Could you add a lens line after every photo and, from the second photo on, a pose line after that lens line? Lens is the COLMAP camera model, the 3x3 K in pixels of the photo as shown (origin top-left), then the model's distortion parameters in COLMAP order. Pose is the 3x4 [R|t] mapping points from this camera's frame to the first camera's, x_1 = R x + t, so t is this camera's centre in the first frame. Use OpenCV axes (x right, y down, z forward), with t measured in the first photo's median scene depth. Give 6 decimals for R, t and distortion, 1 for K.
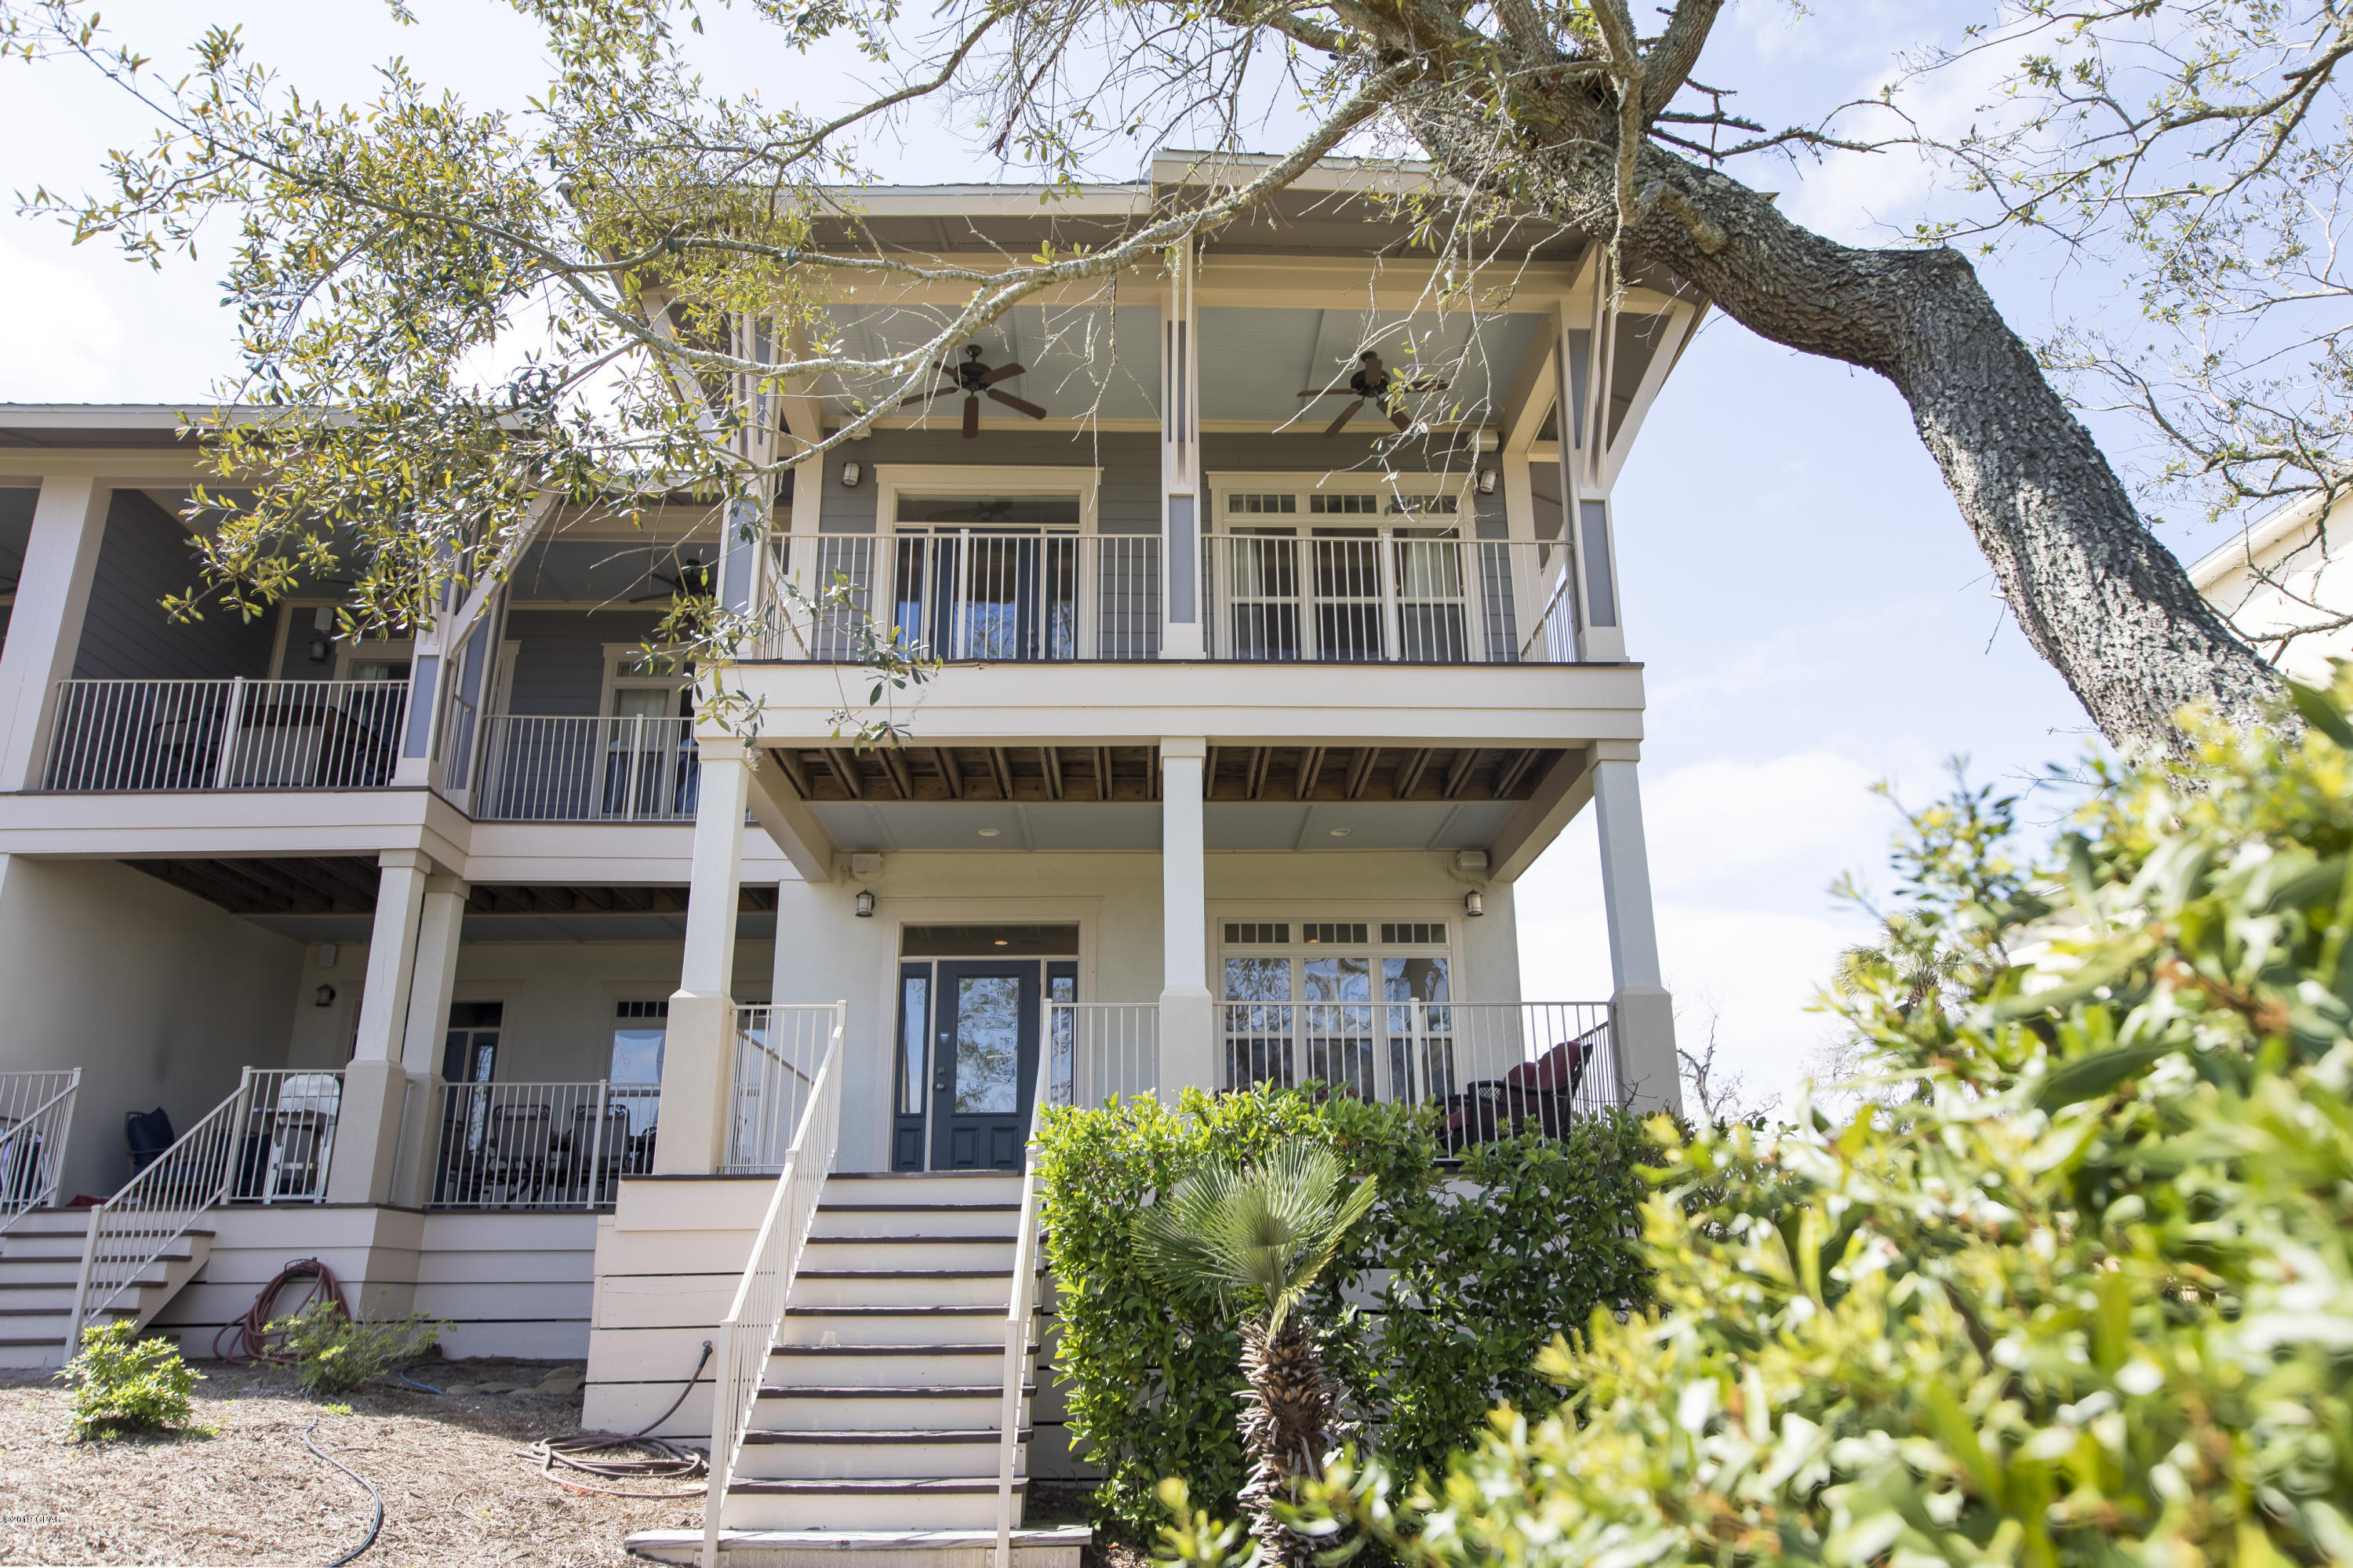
lens RADIAL K [[1540.1, 0, 1176.5], [0, 1540.1, 784.0], [0, 0, 1]] dist [0.005433, 0.000297]
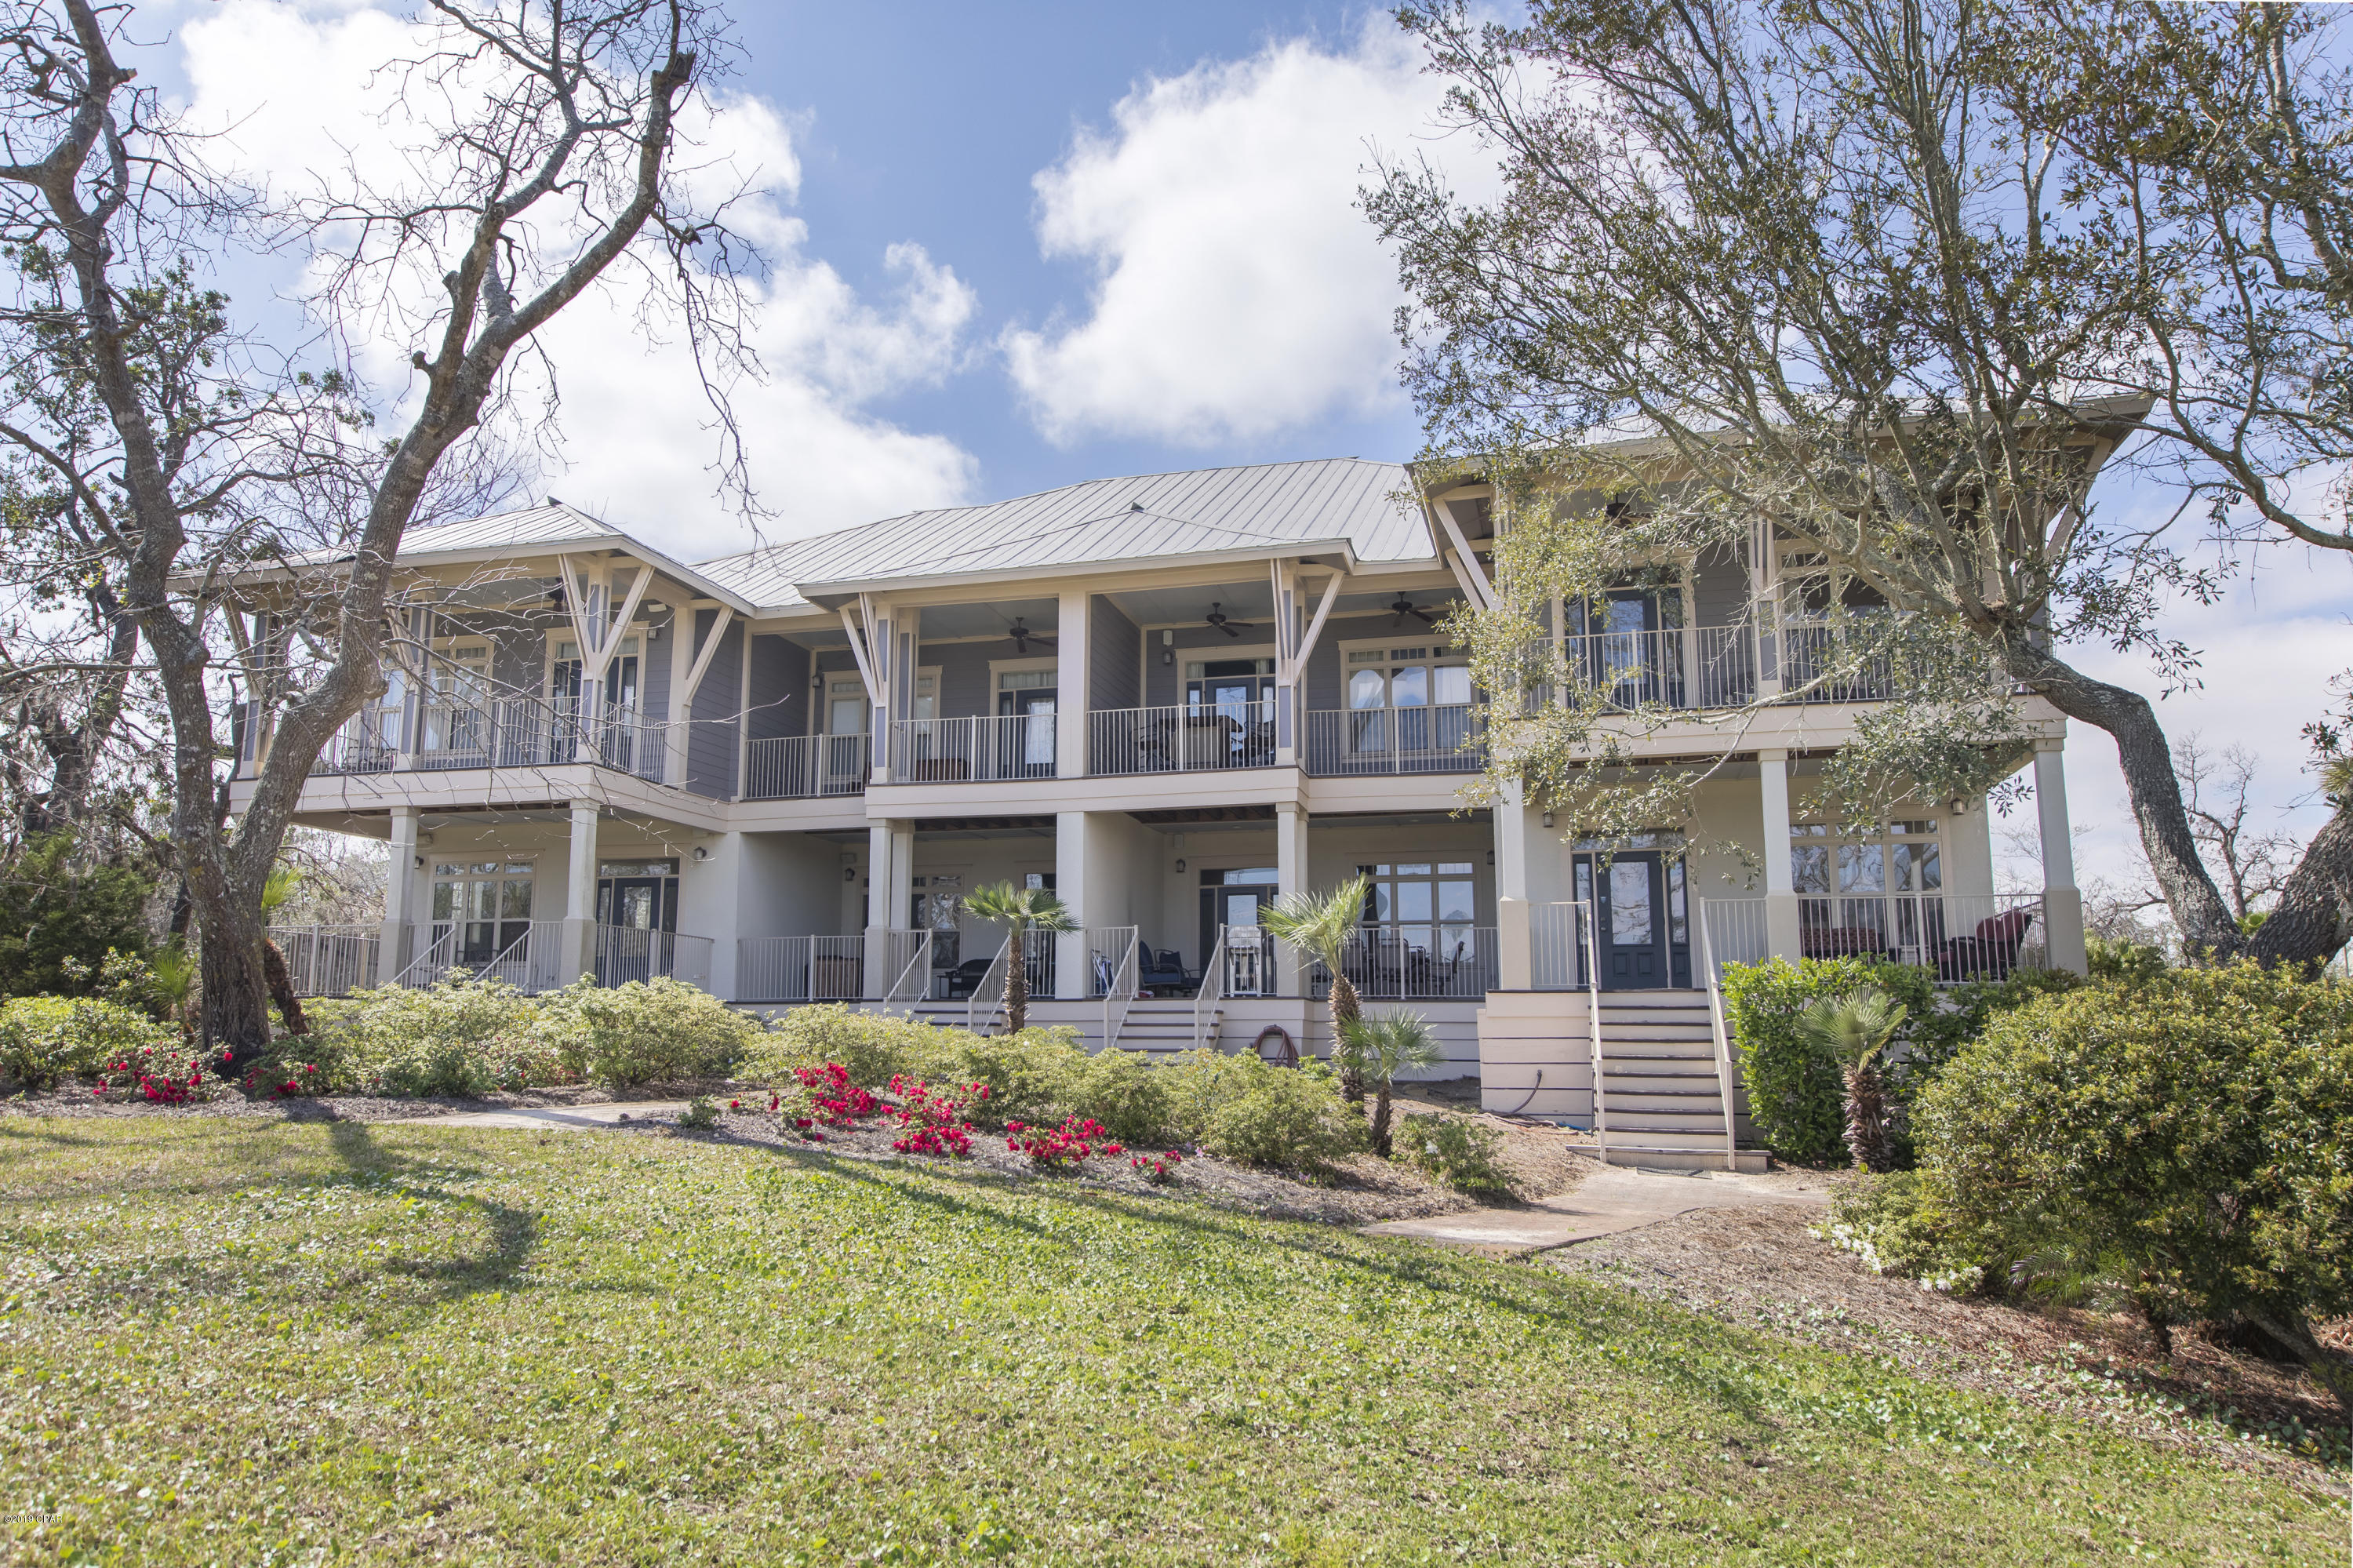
lens RADIAL K [[1540.1, 0, 1176.5], [0, 1540.1, 784.0], [0, 0, 1]] dist [0.005433, 0.000297]
pose [[0.958705, -0.033393, -0.282434, -0.149659], [0.075879, 0.987118, 0.140858, -0.282661], [0.274092, -0.156472, 0.948889, -0.847314]]
